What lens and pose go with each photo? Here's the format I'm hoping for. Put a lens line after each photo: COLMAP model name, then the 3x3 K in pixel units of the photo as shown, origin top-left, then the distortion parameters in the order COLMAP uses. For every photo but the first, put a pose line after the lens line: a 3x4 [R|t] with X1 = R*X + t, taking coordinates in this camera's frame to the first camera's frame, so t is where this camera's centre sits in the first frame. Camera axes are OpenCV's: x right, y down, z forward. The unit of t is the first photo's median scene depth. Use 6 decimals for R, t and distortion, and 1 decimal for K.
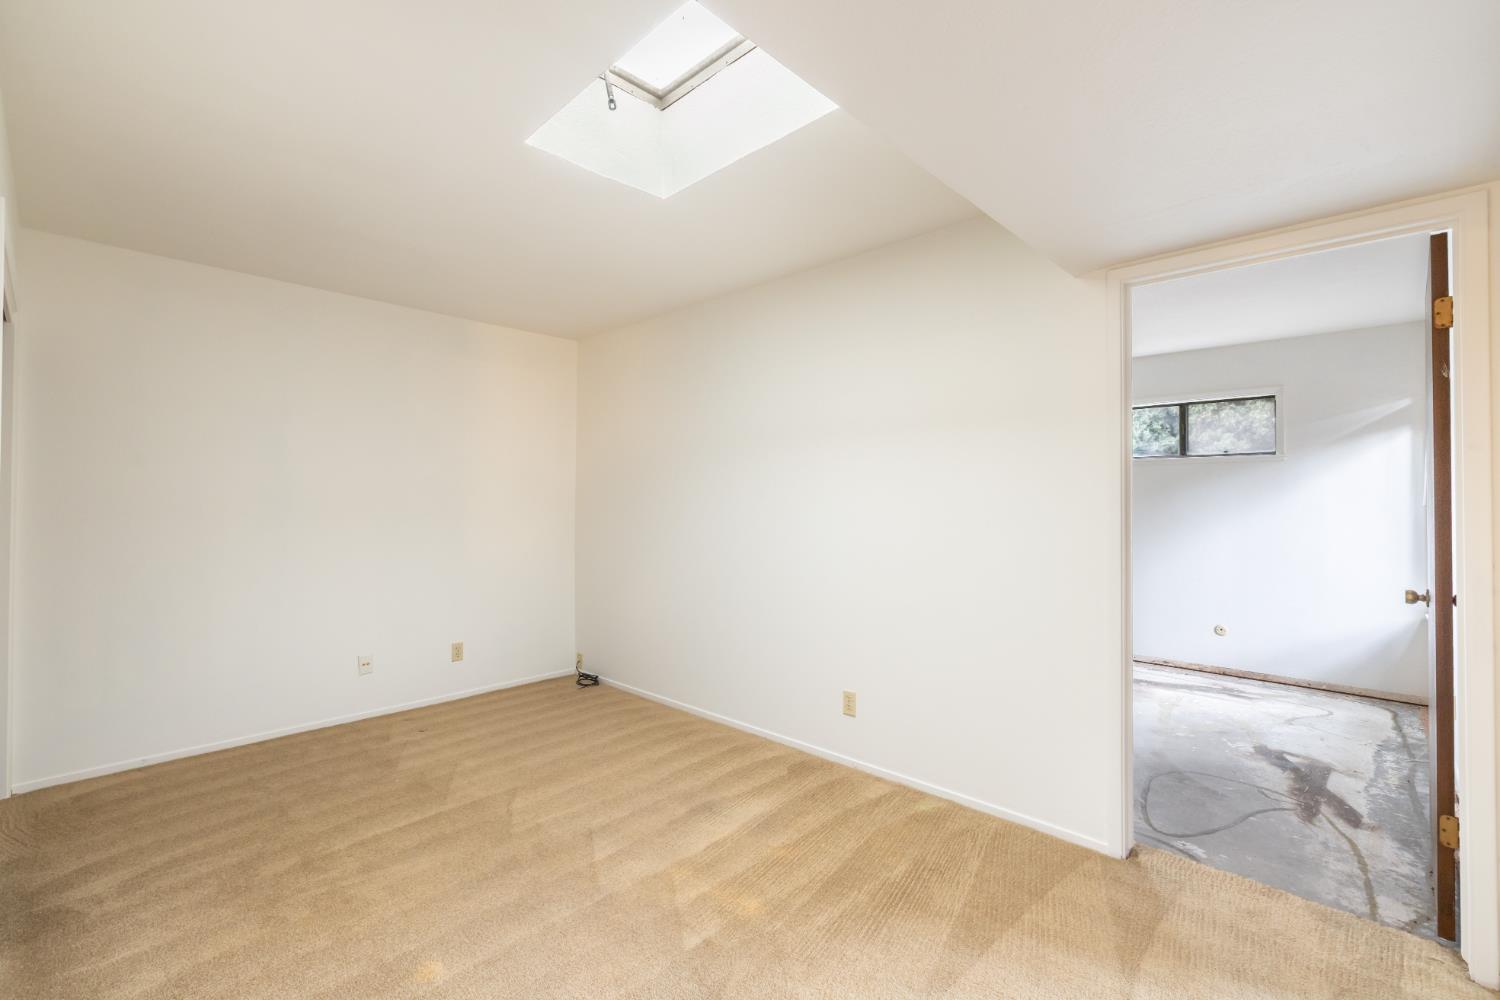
lens RADIAL K [[653.0, 0, 747.9], [0, 653.0, 490.3], [0, 0, 1]] dist [0.000747, 0.000094]
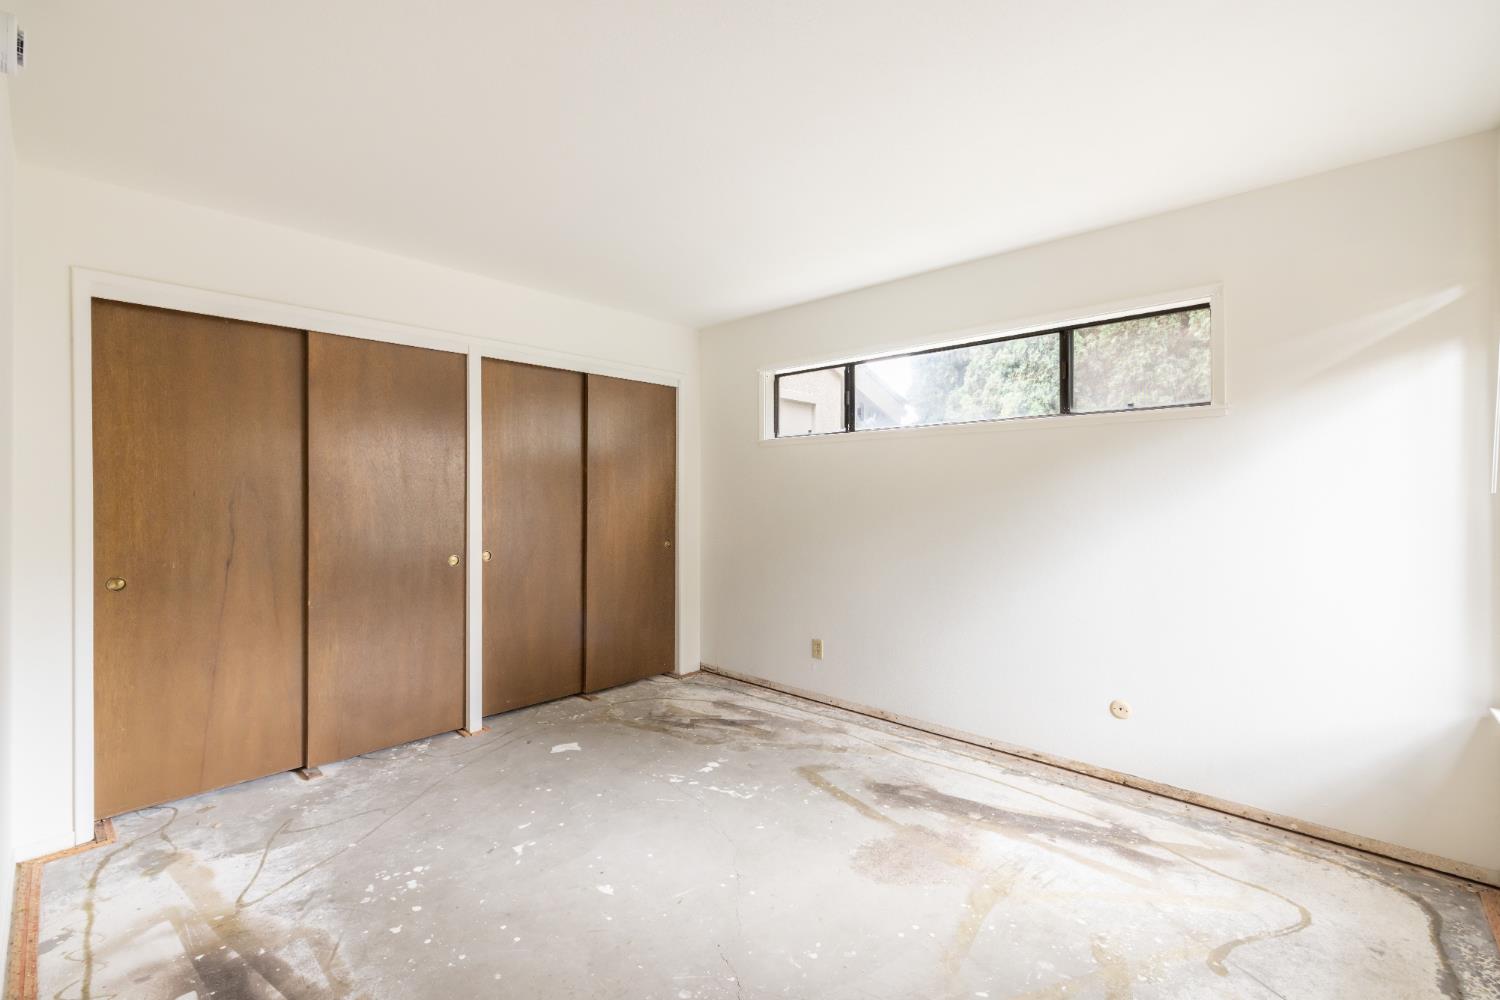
lens RADIAL K [[640.1, 0, 744.1], [0, 640.1, 487.6], [0, 0, 1]] dist [0.000050, 0.000153]
pose [[0.999934, -0.006548, 0.009391, 0.579872], [0.006464, 0.999940, 0.008869, 0.012386], [-0.009448, -0.008808, 0.999917, 0.652671]]
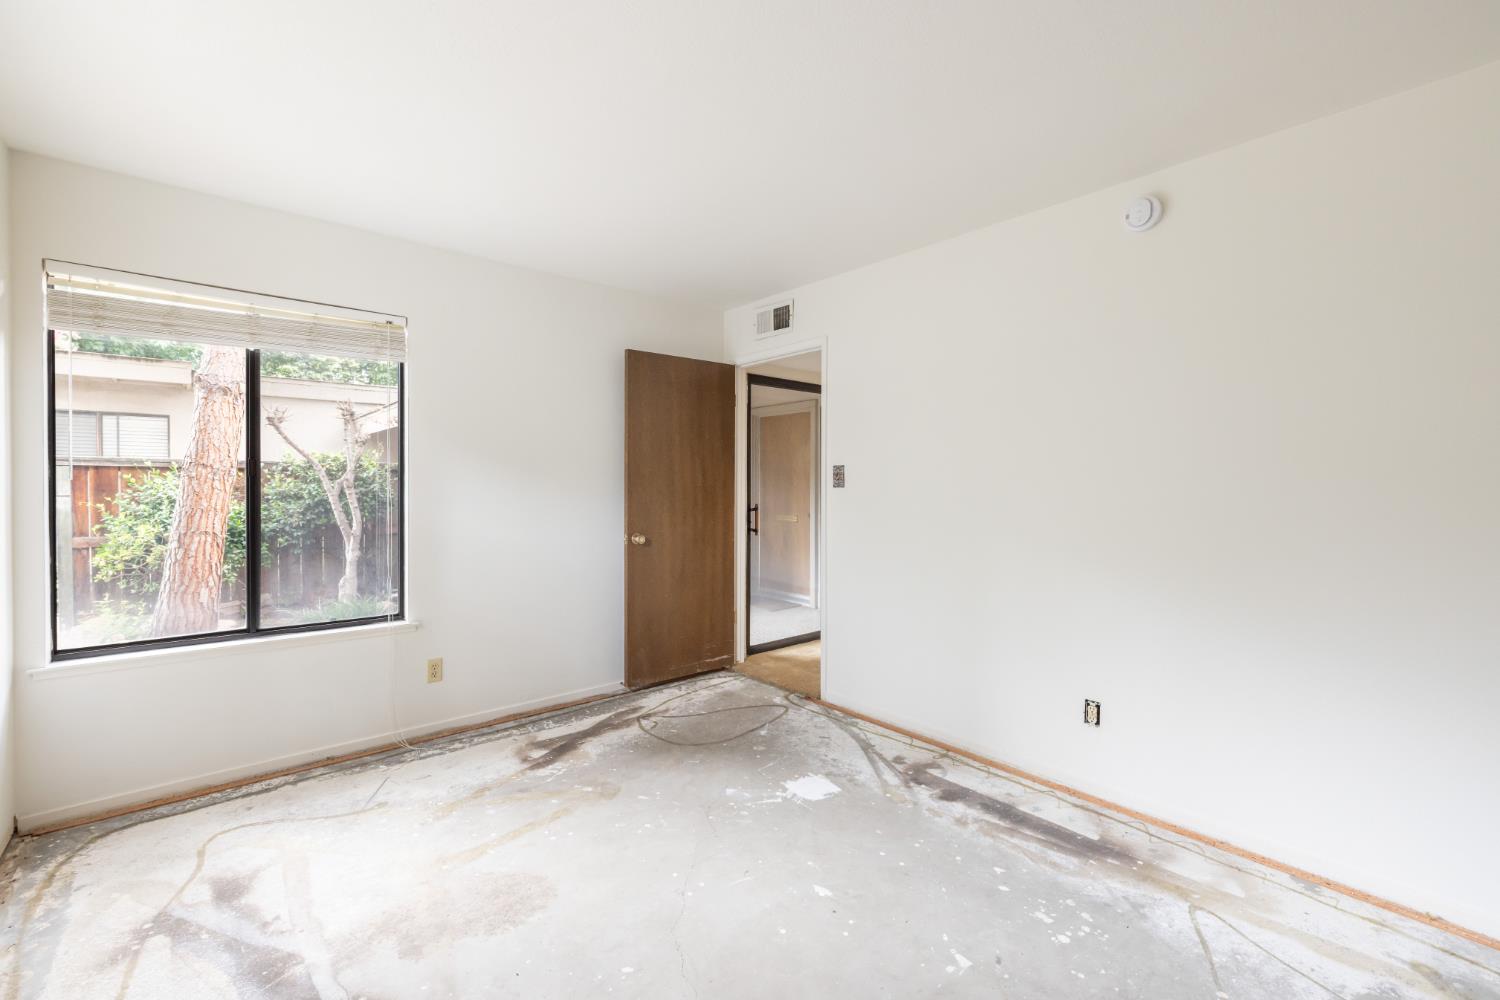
lens RADIAL K [[626.0, 0, 748.9], [0, 626.0, 495.1], [0, 0, 1]] dist [0.000903, 0.000188]
pose [[-0.995558, -0.009956, 0.093624, 0.462688], [-0.010027, 0.999950, -0.000291, 0.038583], [-0.093617, -0.001229, -0.995608, 1.902435]]
